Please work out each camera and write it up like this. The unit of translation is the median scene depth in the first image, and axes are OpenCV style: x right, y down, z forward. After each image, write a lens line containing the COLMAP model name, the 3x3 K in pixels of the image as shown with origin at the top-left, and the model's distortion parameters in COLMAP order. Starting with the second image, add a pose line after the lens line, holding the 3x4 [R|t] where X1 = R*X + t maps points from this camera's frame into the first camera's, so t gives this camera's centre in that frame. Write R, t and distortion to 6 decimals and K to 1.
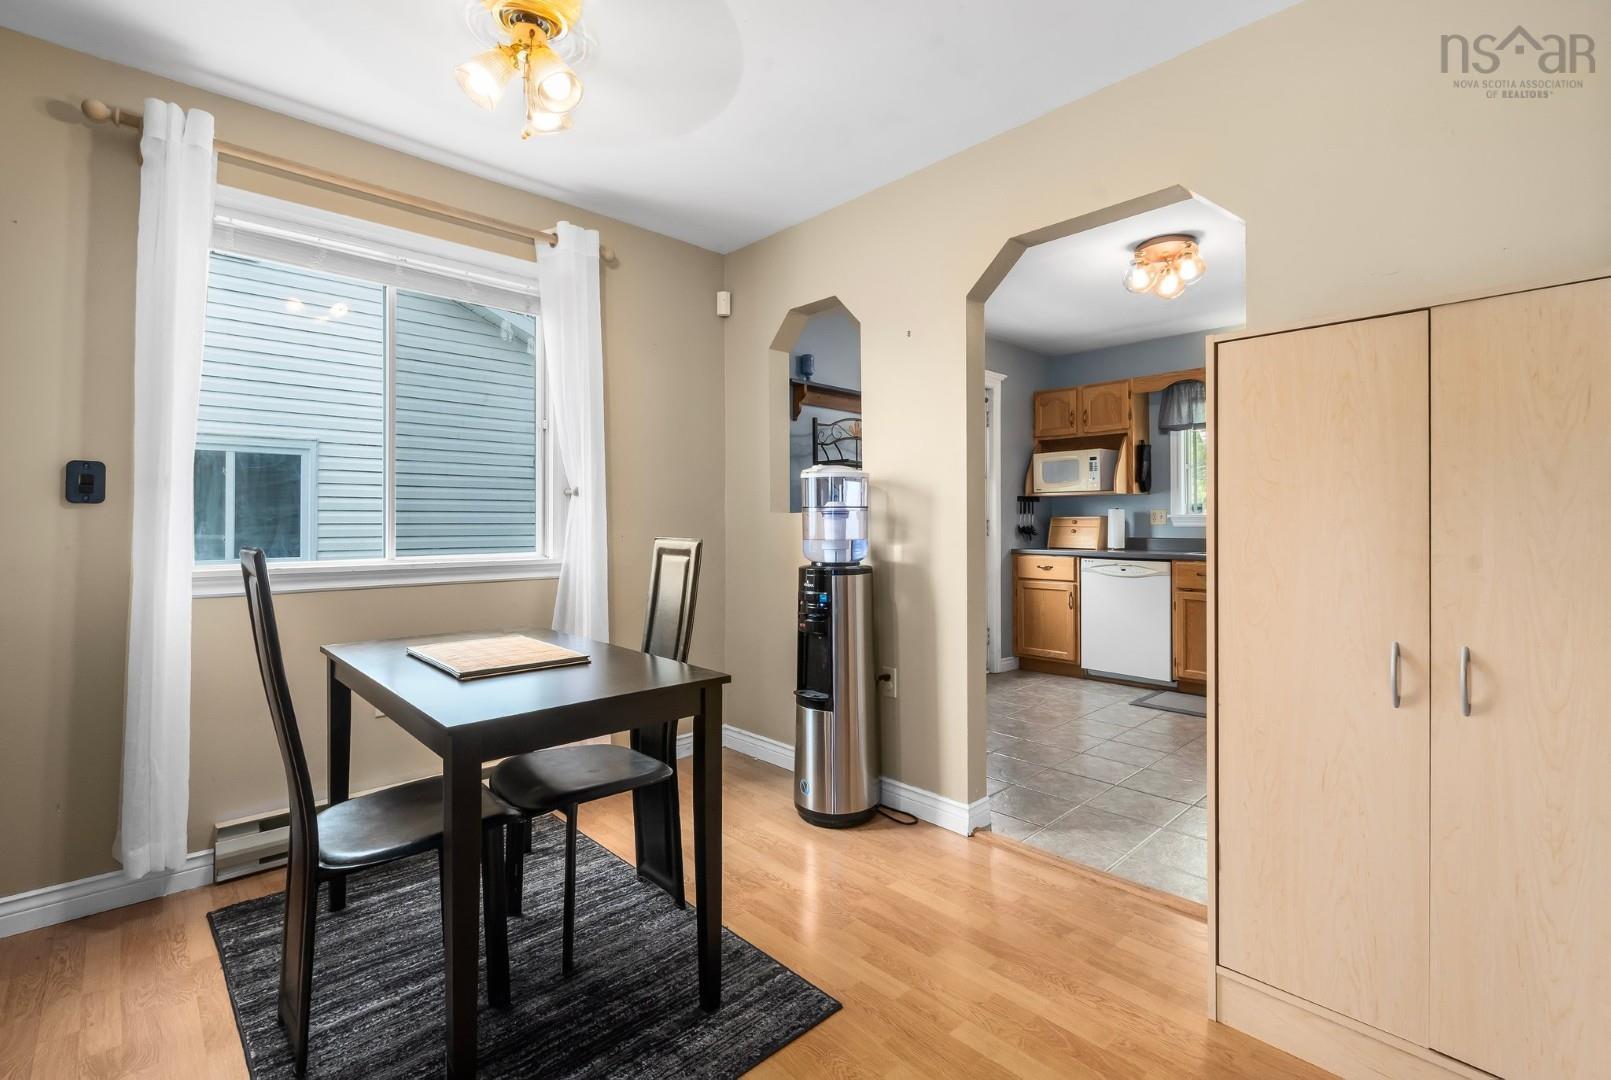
lens RADIAL K [[720.6, 0, 811.0], [0, 720.6, 517.1], [0, 0, 1]] dist [-0.001463, -0.000378]
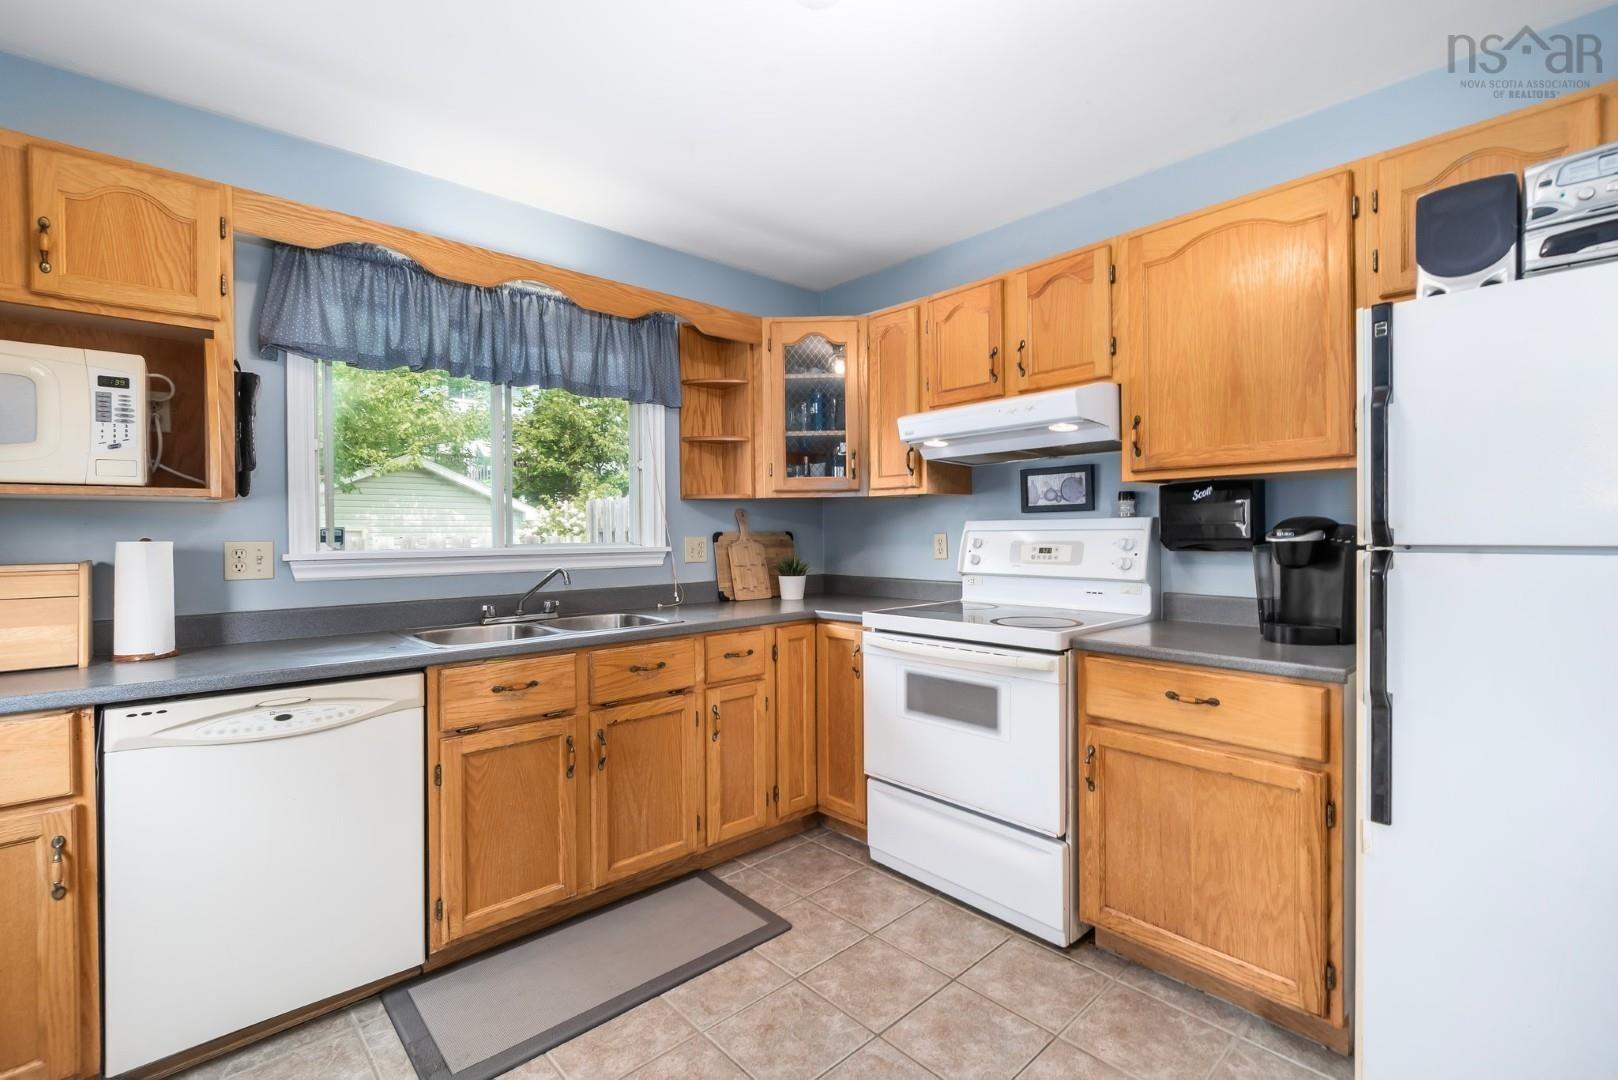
lens RADIAL K [[709.2, 0, 808.4], [0, 709.2, 534.7], [0, 0, 1]] dist [0.001958, -0.001486]
pose [[0.013062, -0.004660, 0.999904, 0.084739], [-0.007295, 0.999962, 0.004756, -0.018370], [-0.999888, -0.007357, 0.013027, 0.693915]]
